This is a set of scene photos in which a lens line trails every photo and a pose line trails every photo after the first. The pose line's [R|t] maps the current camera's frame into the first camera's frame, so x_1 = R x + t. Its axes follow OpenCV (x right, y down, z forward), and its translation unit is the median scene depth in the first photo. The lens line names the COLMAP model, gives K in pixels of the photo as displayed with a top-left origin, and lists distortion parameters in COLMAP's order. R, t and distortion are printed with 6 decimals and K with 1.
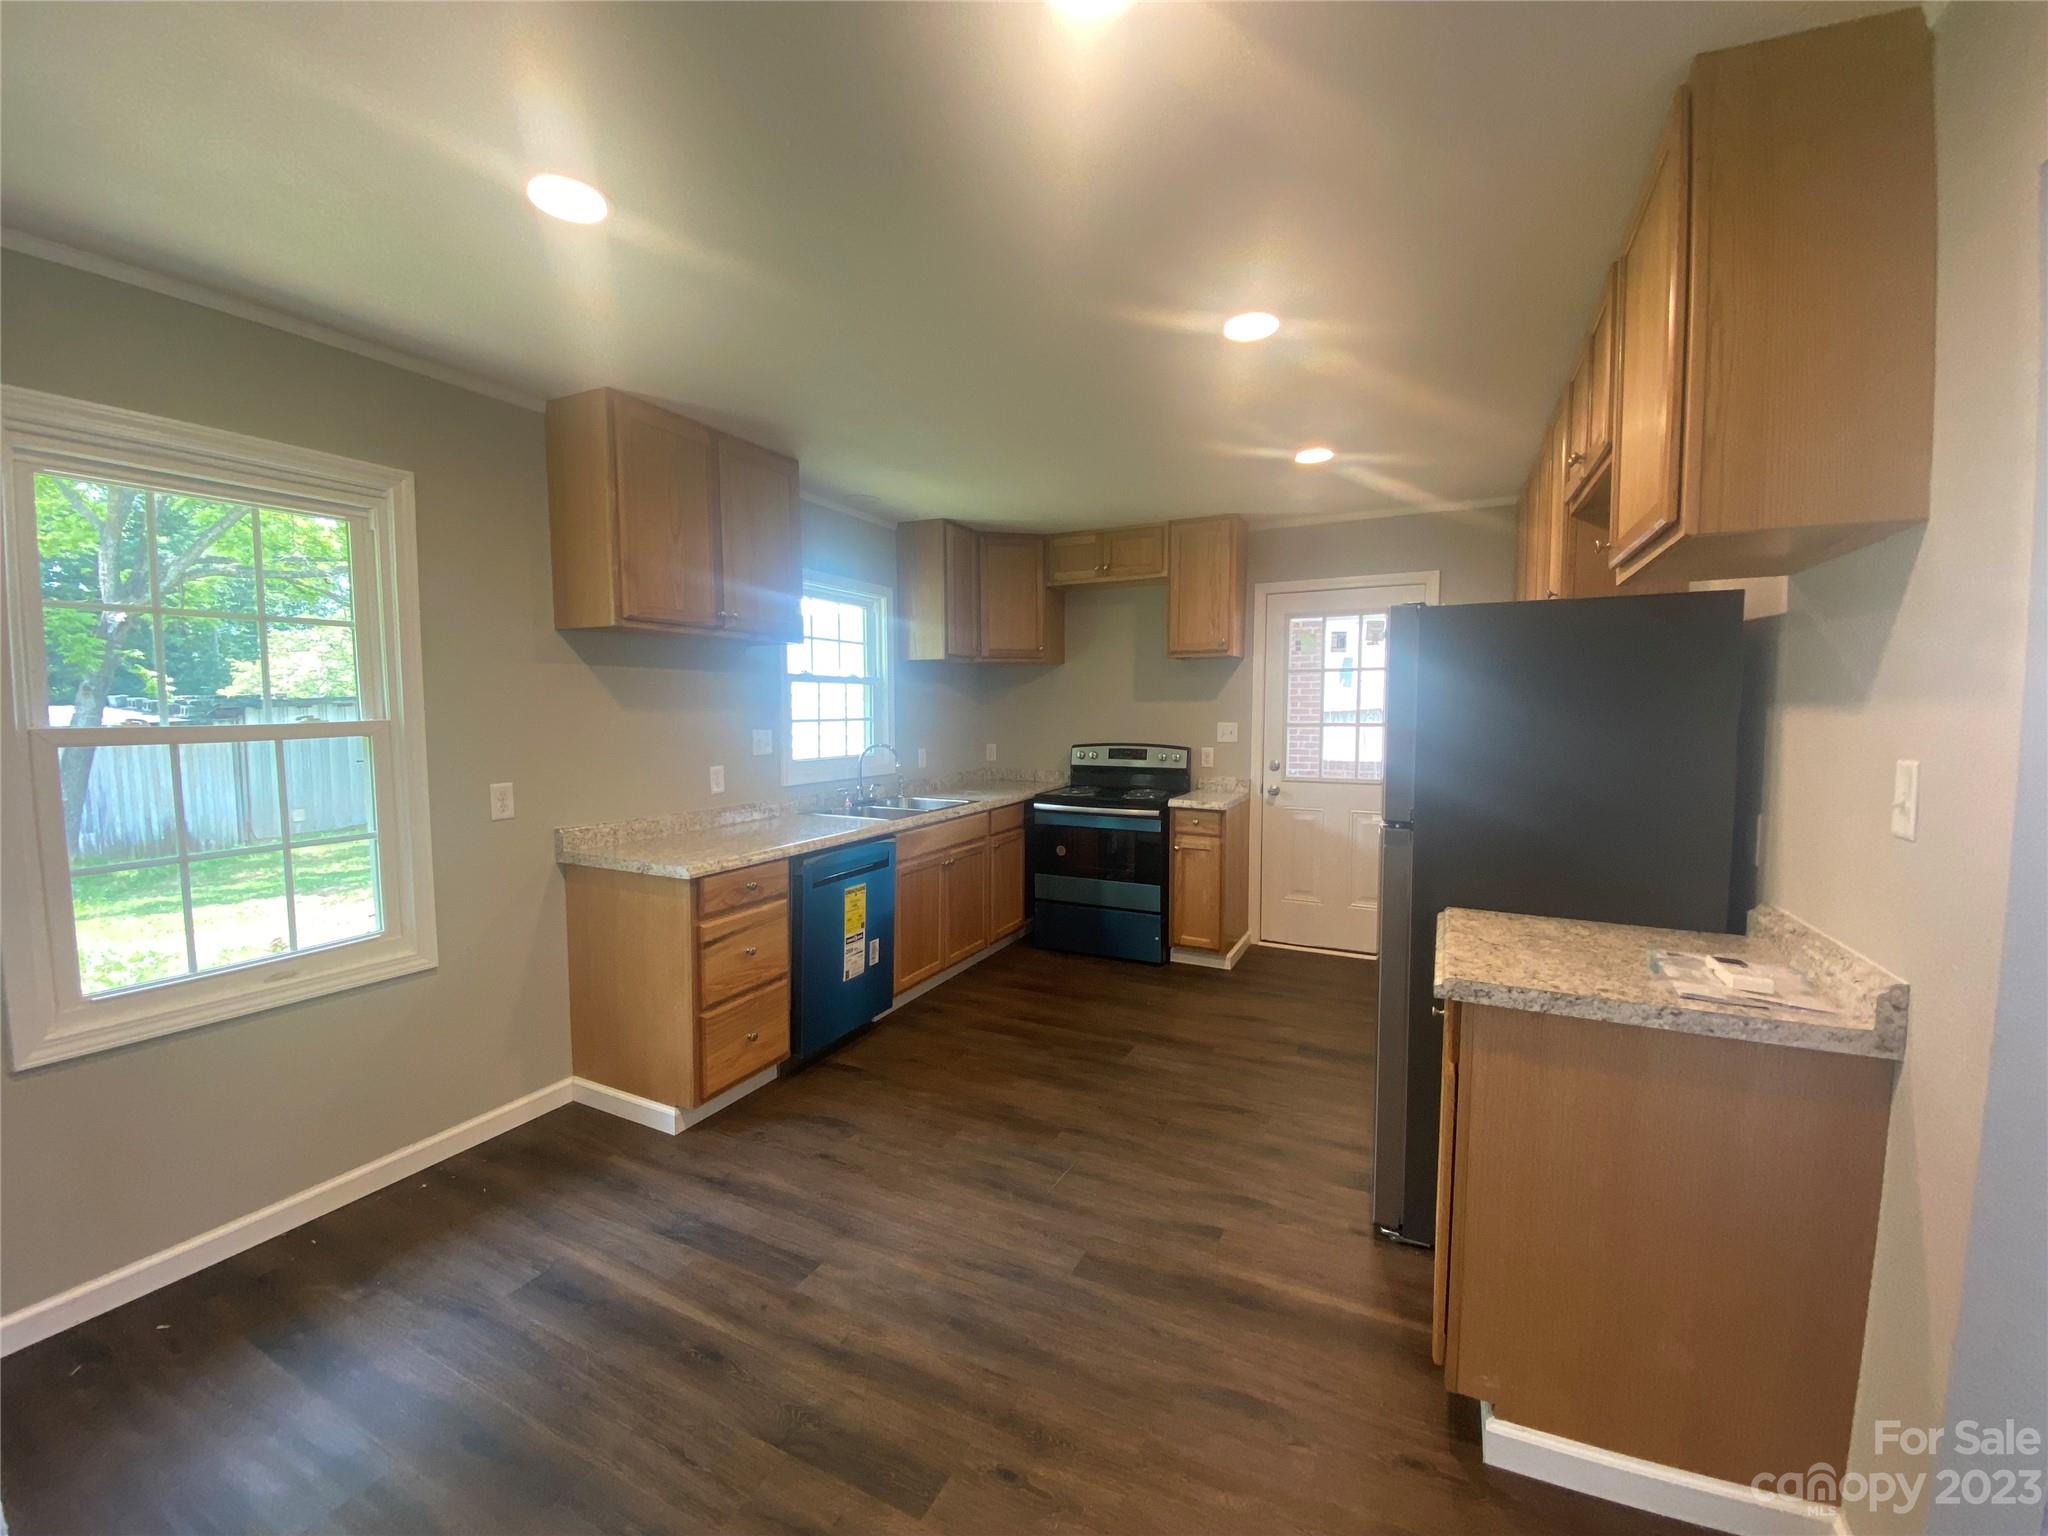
lens RADIAL K [[834.4, 0, 1023.3], [0, 834.4, 772.7], [0, 0, 1]] dist [0.033707, -0.026654]
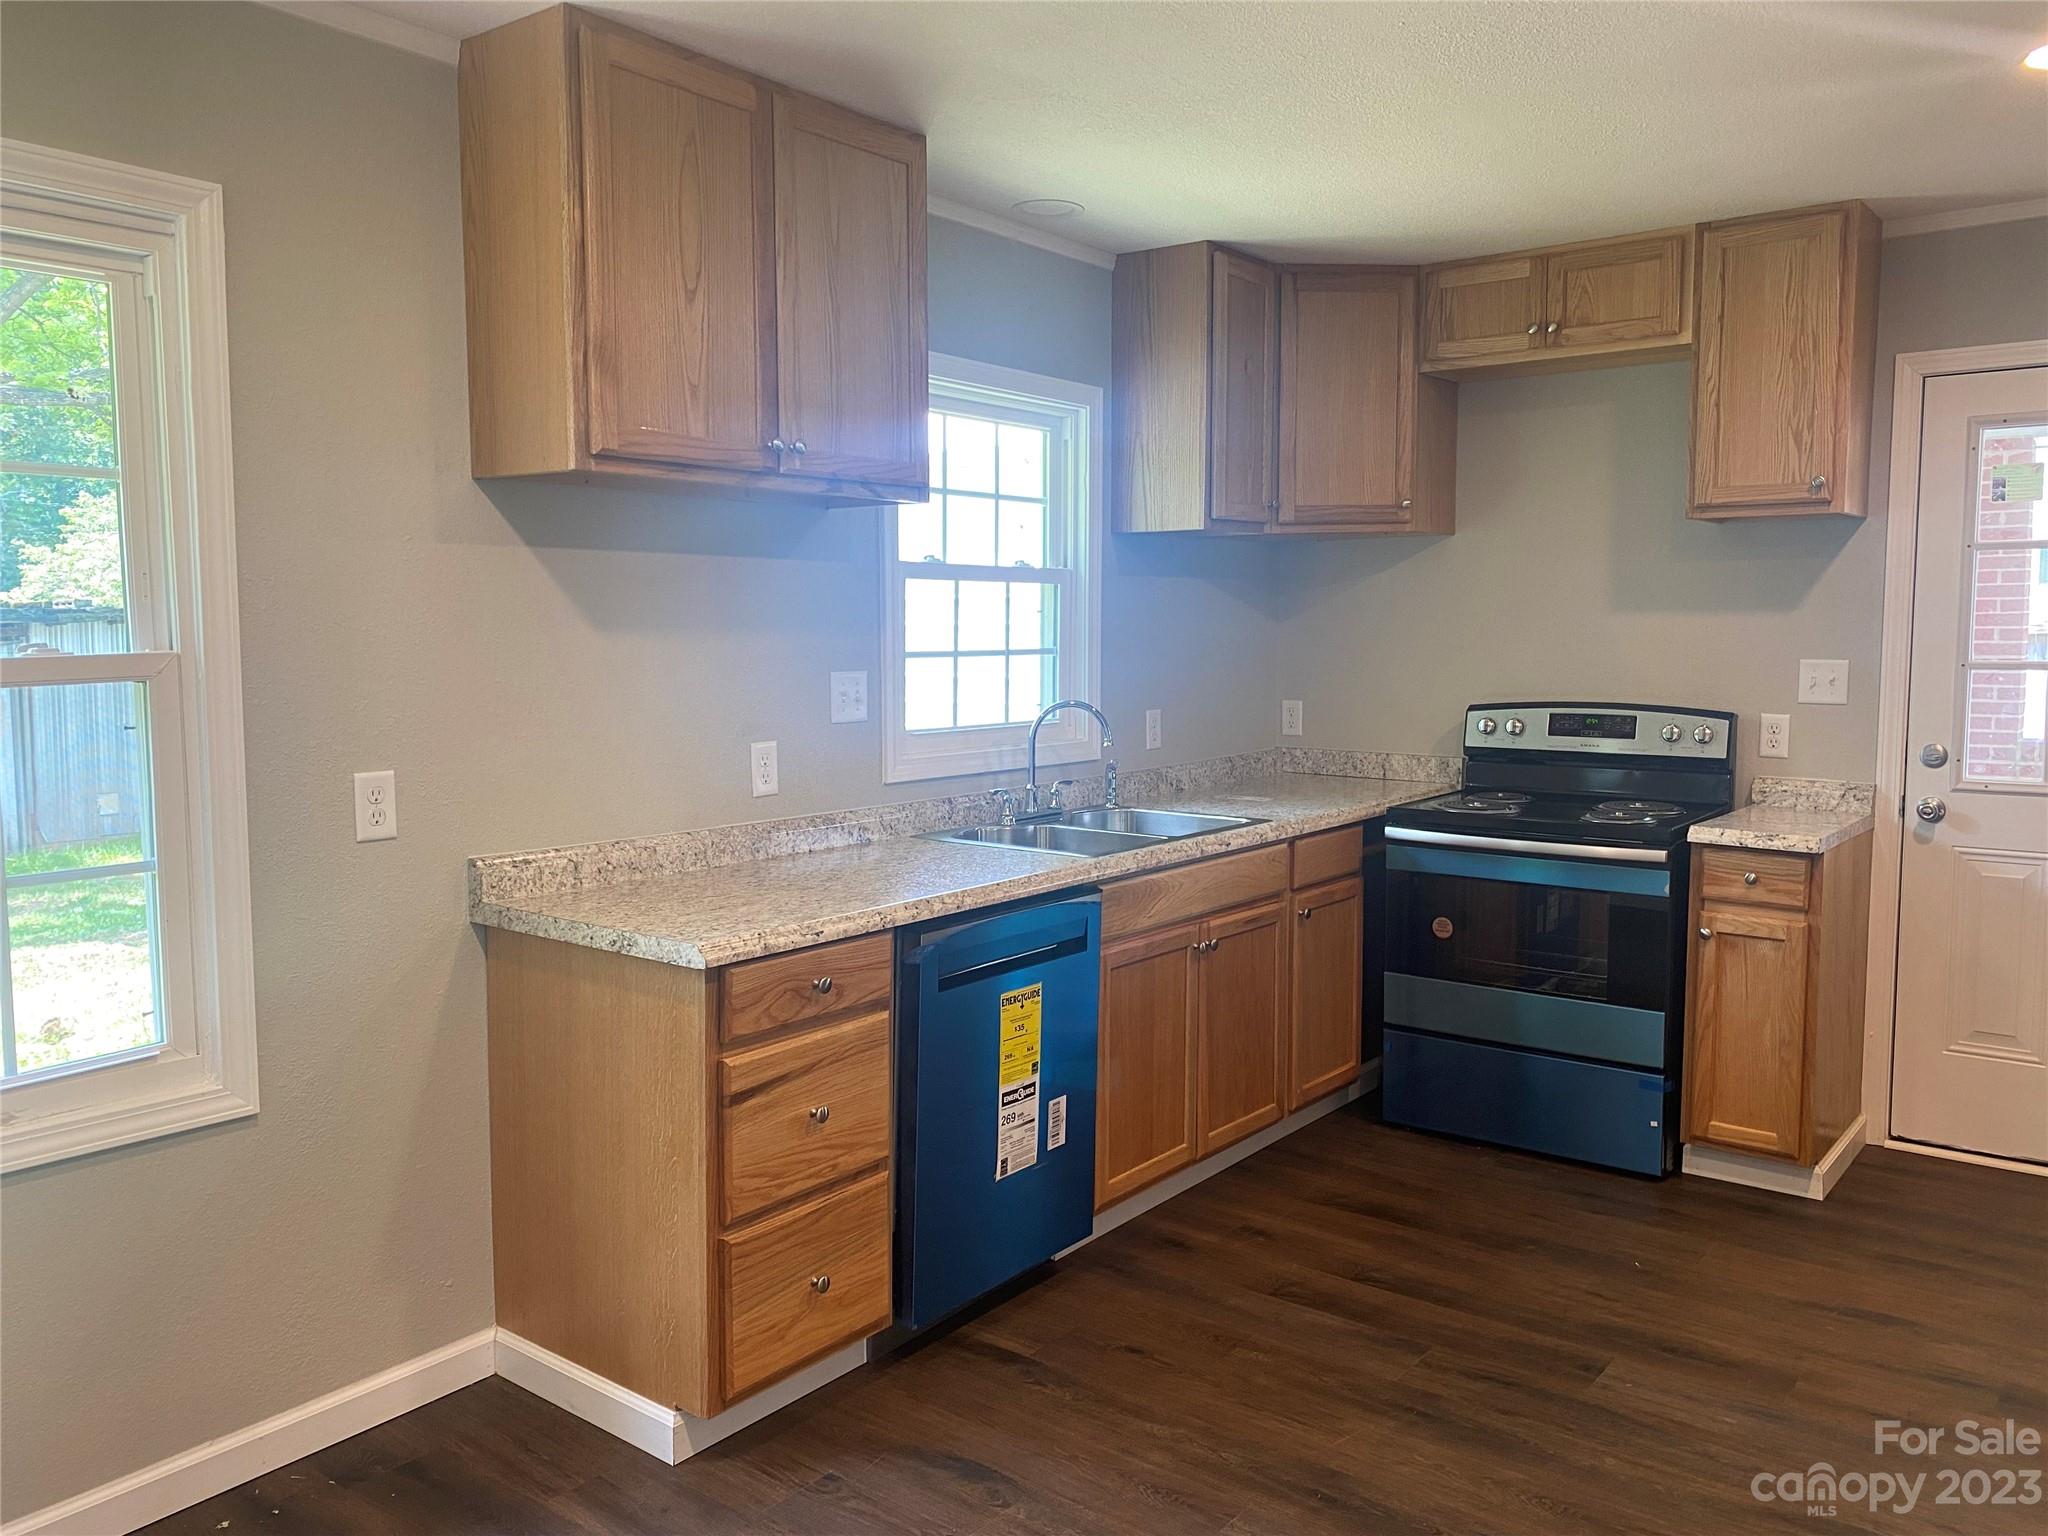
lens RADIAL K [[1602.7, 0, 1024.0], [0, 1602.7, 768.0], [0, 0, 1]] dist [0.030441, -0.004001]
pose [[0.981041, 0.017345, -0.193022, -0.018195], [-0.015275, 0.999809, 0.012210, -0.006793], [0.193197, -0.009030, 0.981118, 0.066701]]
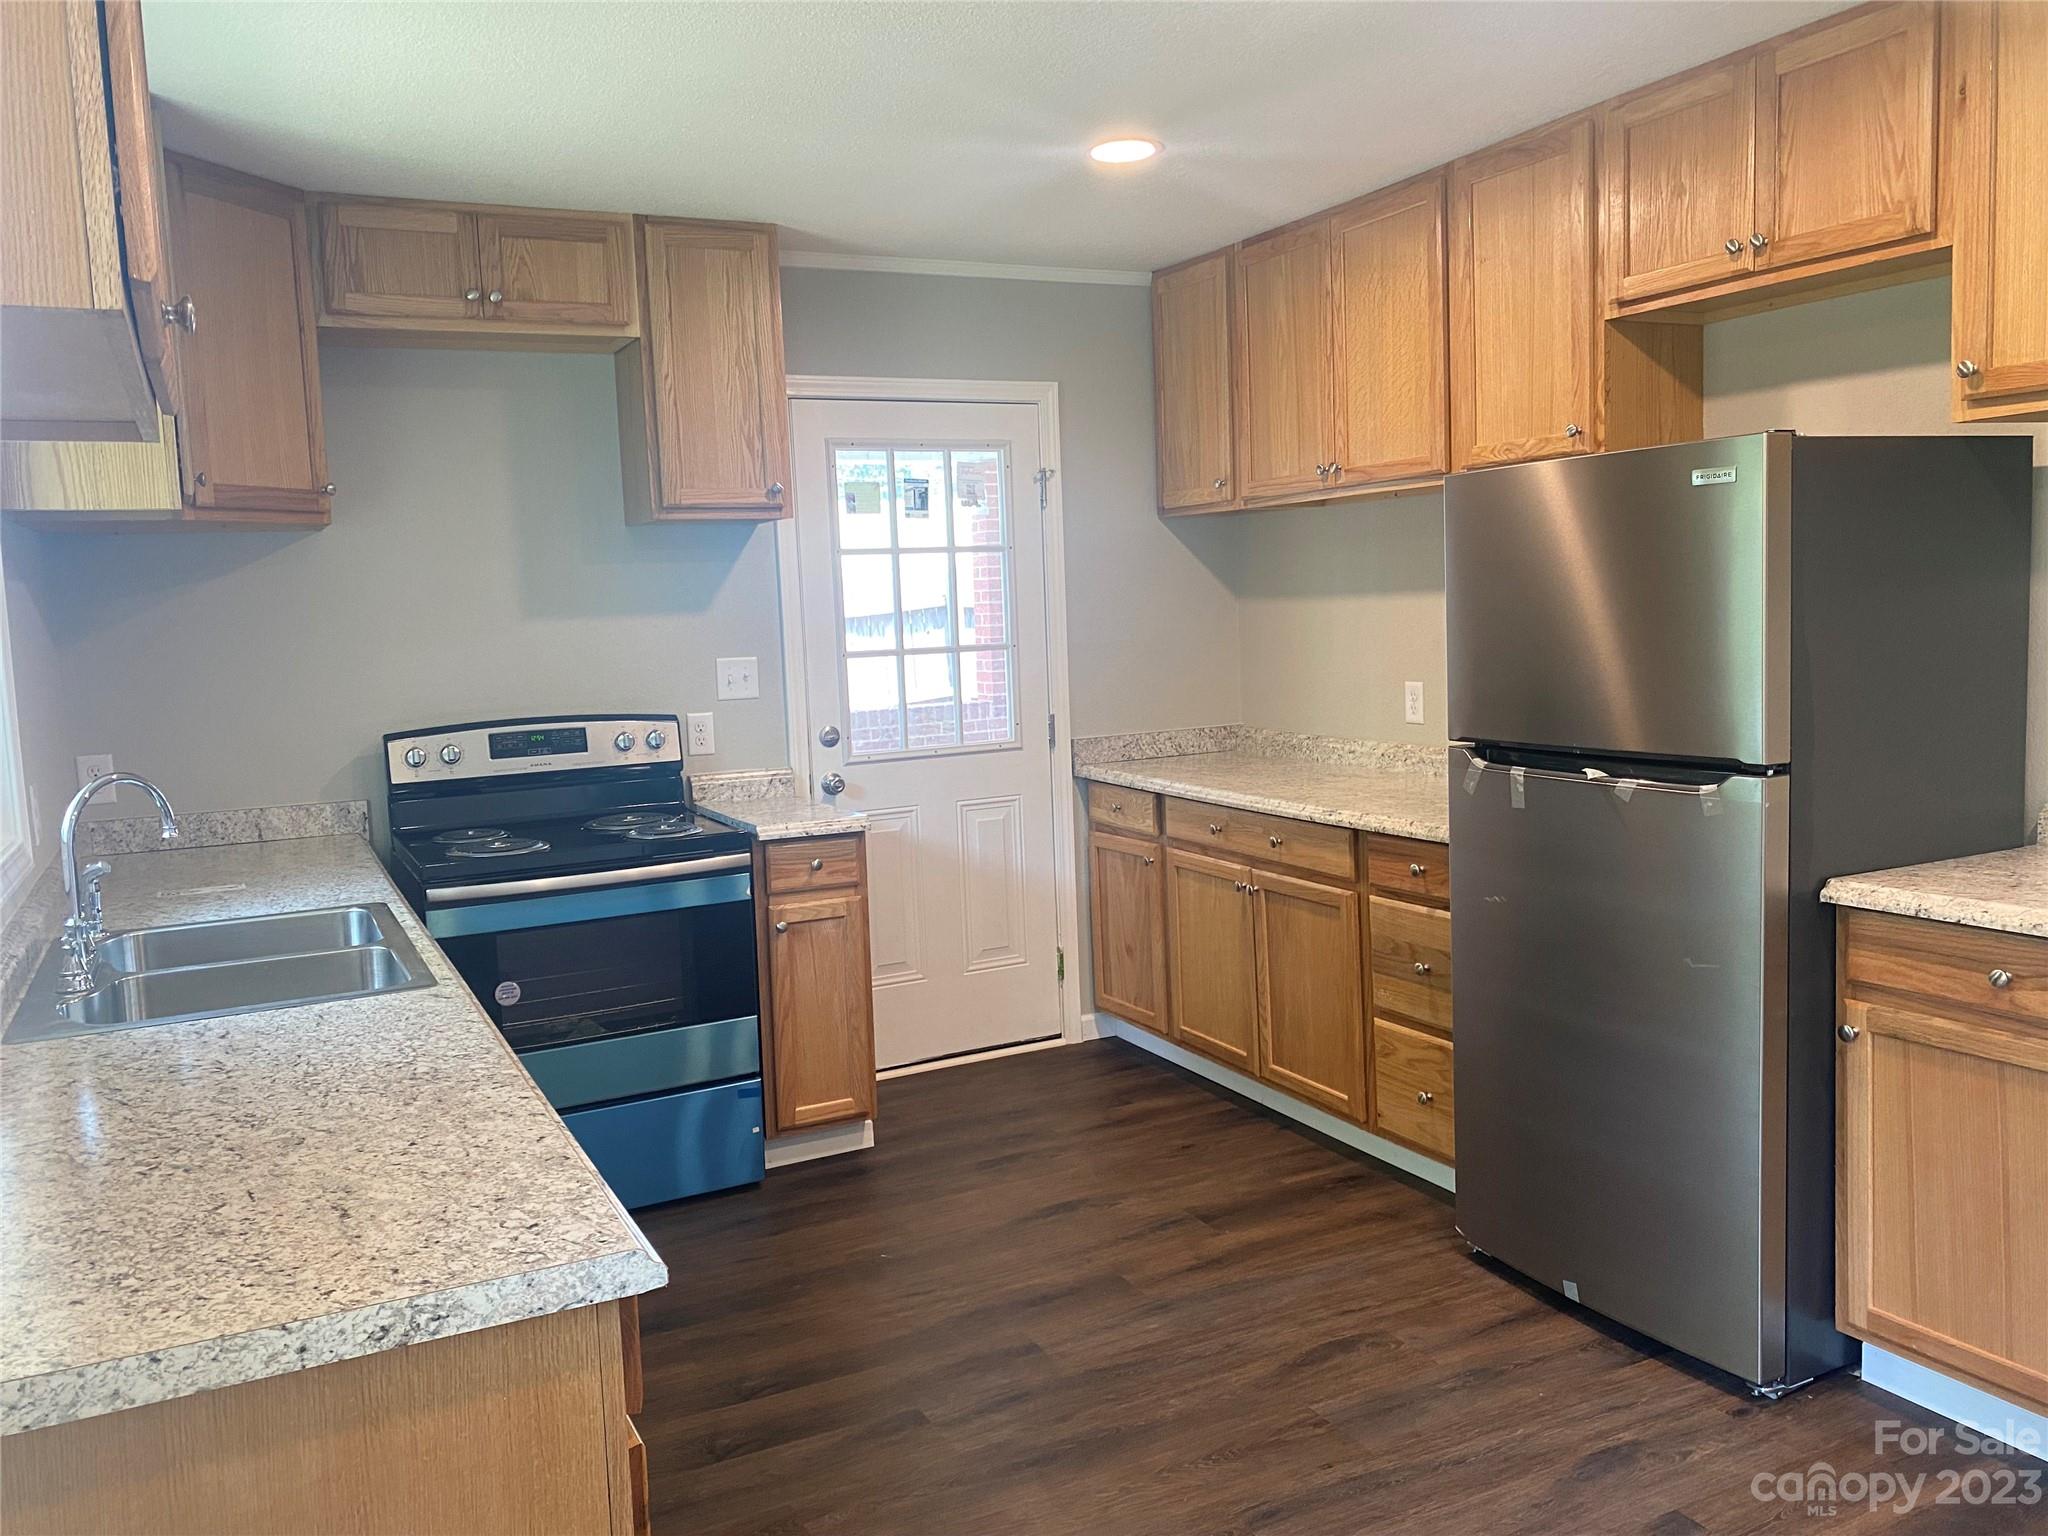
lens RADIAL K [[1555.7, 0, 1024.0], [0, 1555.7, 768.0], [0, 0, 1]] dist [0.004405, -0.003143]
pose [[0.586304, -0.104365, 0.803340, -0.521110], [0.105946, 0.993028, 0.051686, -0.034334], [-0.803133, 0.054807, 0.593273, 0.451683]]
